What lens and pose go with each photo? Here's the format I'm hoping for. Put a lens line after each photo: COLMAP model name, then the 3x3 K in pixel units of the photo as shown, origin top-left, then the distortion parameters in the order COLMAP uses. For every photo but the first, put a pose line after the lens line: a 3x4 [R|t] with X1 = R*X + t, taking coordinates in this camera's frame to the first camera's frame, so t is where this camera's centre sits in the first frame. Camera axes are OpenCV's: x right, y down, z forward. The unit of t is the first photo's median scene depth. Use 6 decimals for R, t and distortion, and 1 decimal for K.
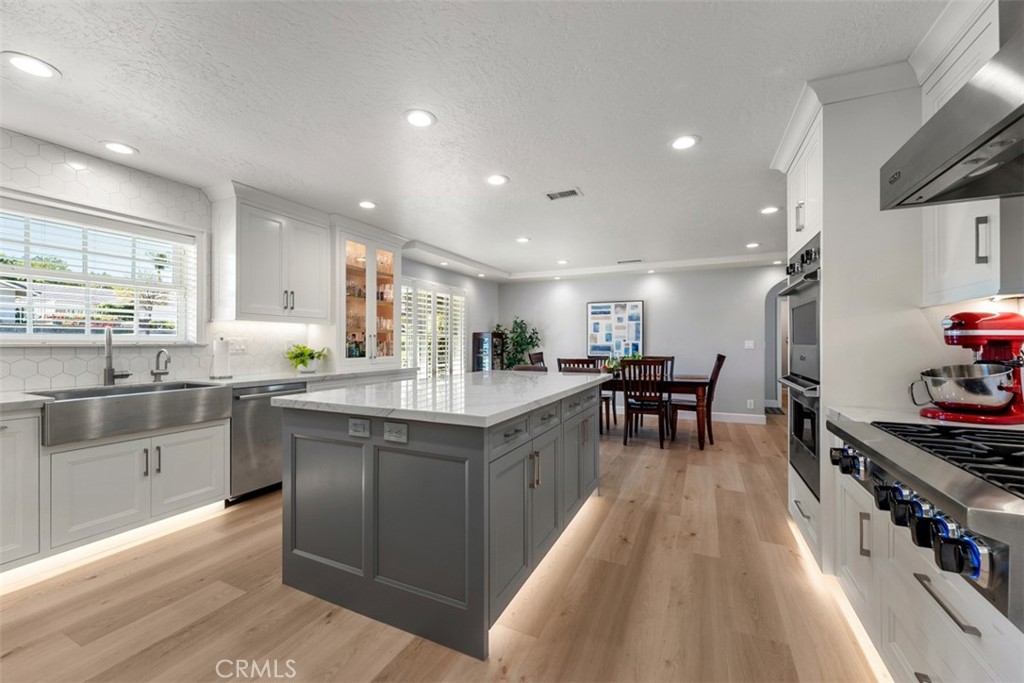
lens RADIAL K [[412.4, 0, 509.6], [0, 412.4, 341.5], [0, 0, 1]] dist [-0.008636, -0.000446]
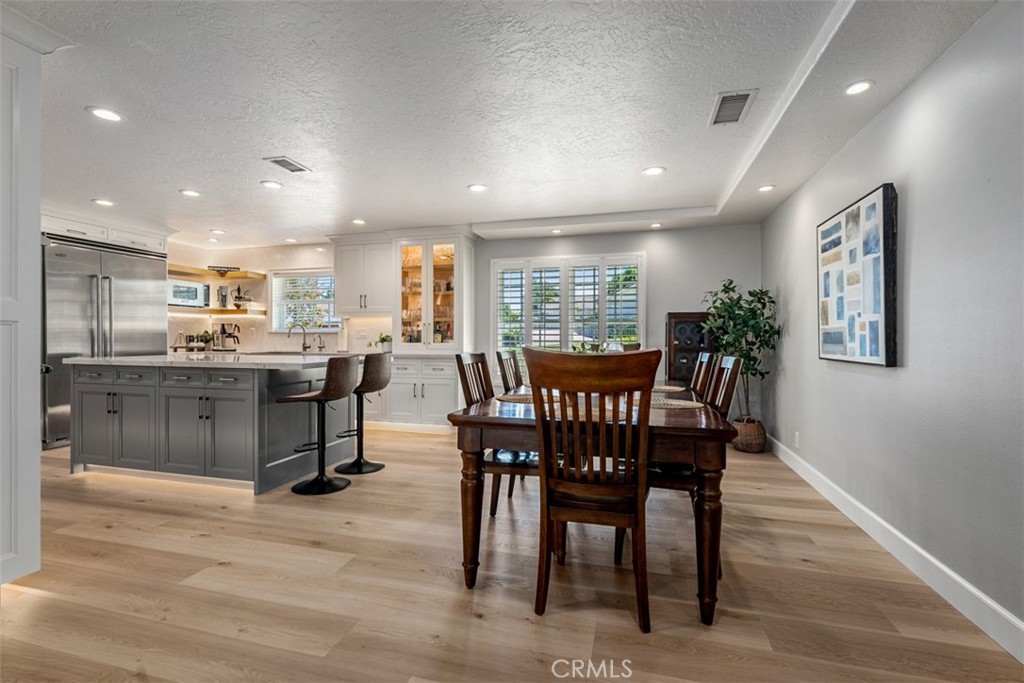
lens RADIAL K [[465.2, 0, 507.1], [0, 465.2, 341.4], [0, 0, 1]] dist [0.000197, 0.000197]
pose [[0.162352, 0.006232, -0.986713, 1.215720], [0.003368, 0.999971, 0.006870, 0.032603], [0.986727, -0.004438, 0.162326, 1.282049]]
